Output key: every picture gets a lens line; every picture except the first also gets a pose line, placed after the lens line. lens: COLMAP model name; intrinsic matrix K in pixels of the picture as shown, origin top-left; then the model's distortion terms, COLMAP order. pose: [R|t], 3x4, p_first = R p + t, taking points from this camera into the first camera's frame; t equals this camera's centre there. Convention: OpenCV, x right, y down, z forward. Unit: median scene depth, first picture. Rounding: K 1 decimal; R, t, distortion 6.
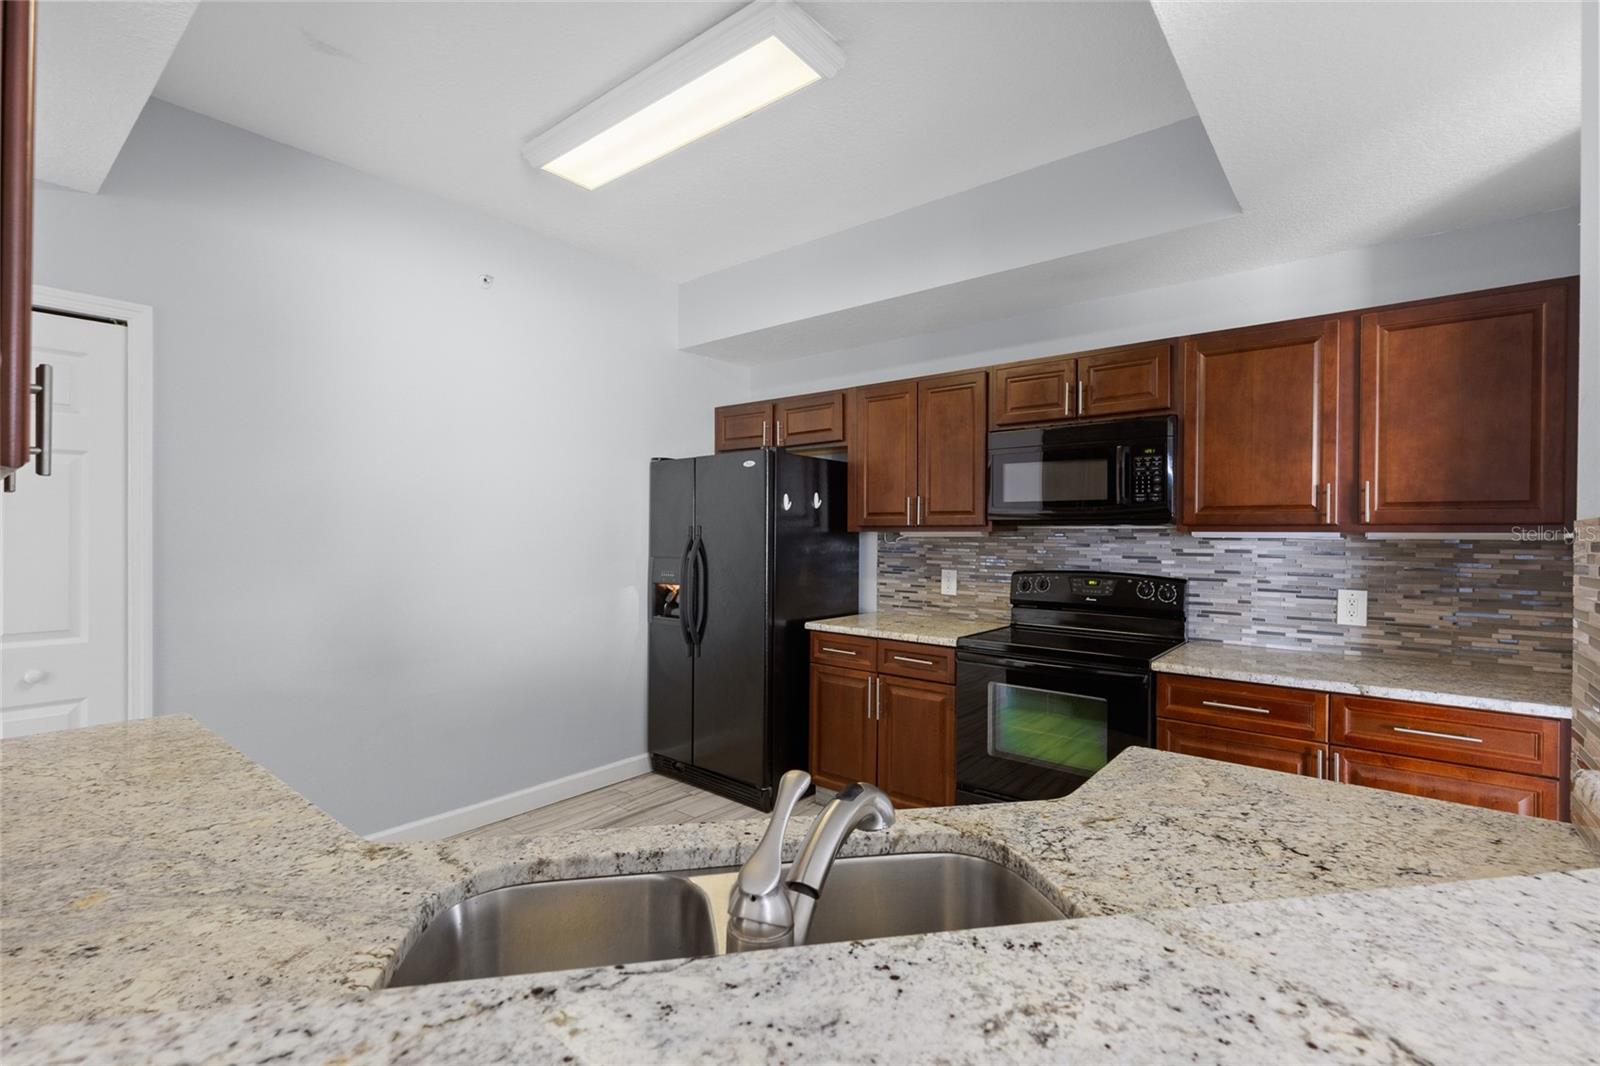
lens RADIAL K [[726.5, 0, 796.1], [0, 726.5, 535.9], [0, 0, 1]] dist [0.010713, -0.002611]
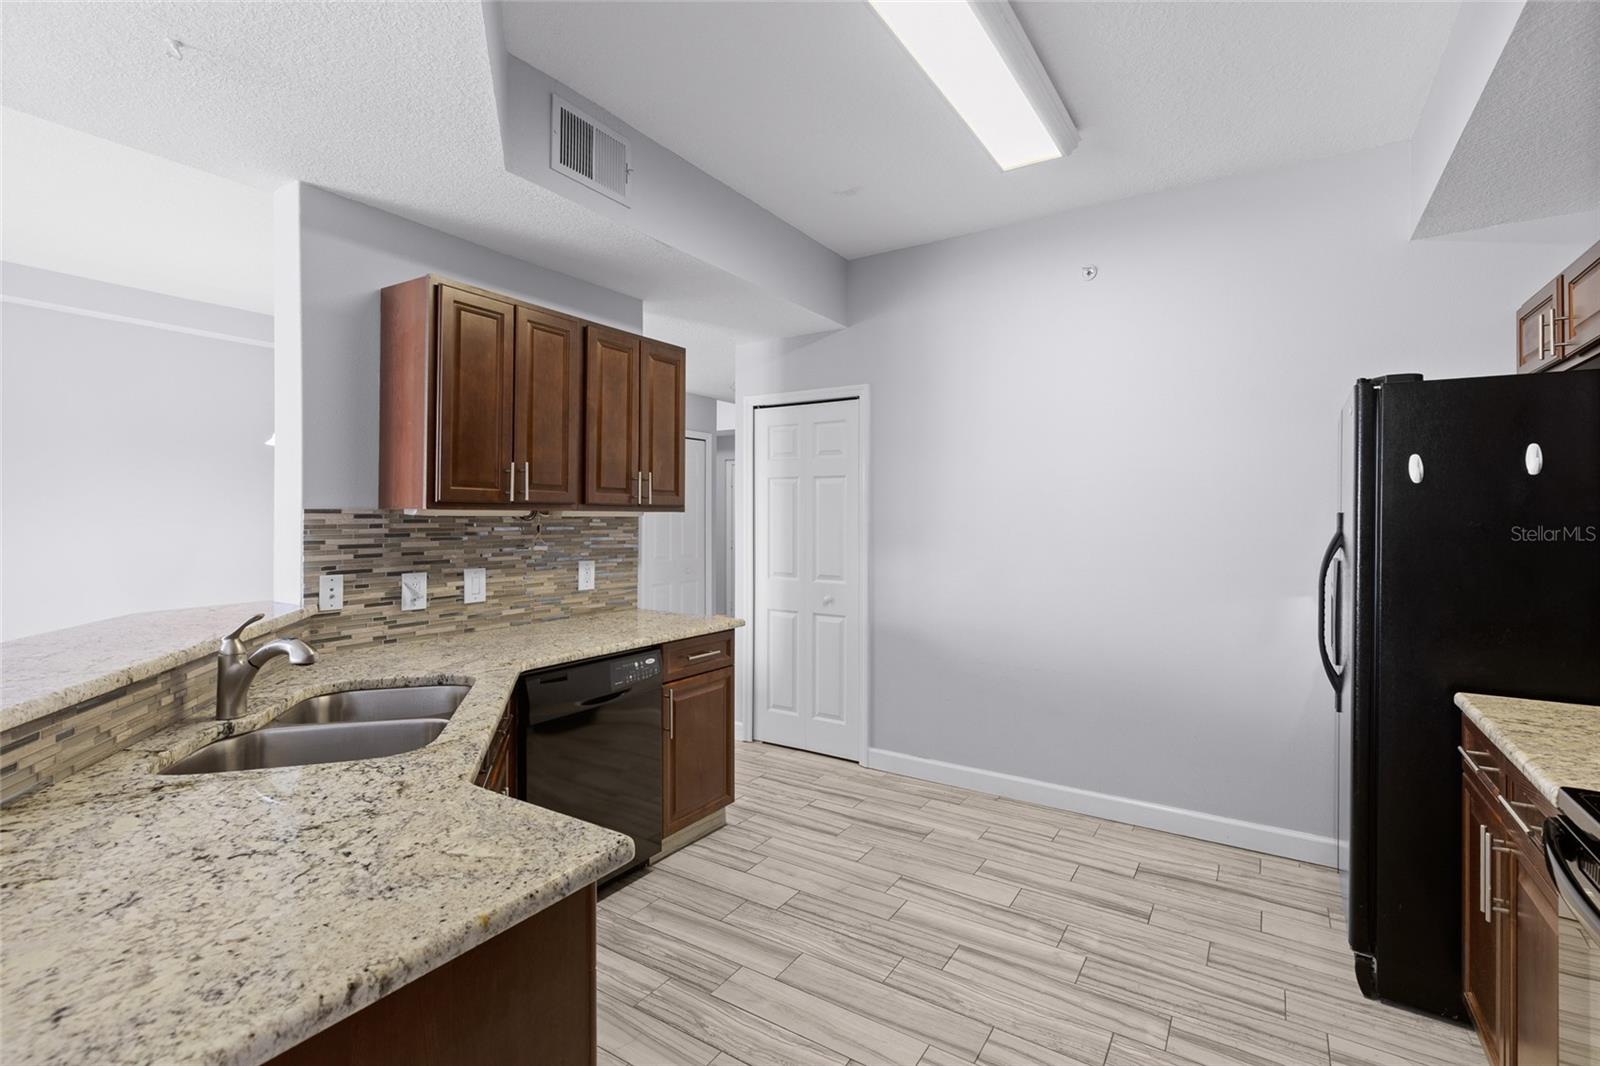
lens RADIAL K [[726.5, 0, 802.5], [0, 726.5, 516.5], [0, 0, 1]] dist [0.010713, -0.002611]
pose [[0.110437, -0.007938, -0.993851, 1.562935], [-0.006948, 0.999938, -0.008759, -0.002951], [0.993859, 0.007872, 0.110375, 1.474818]]
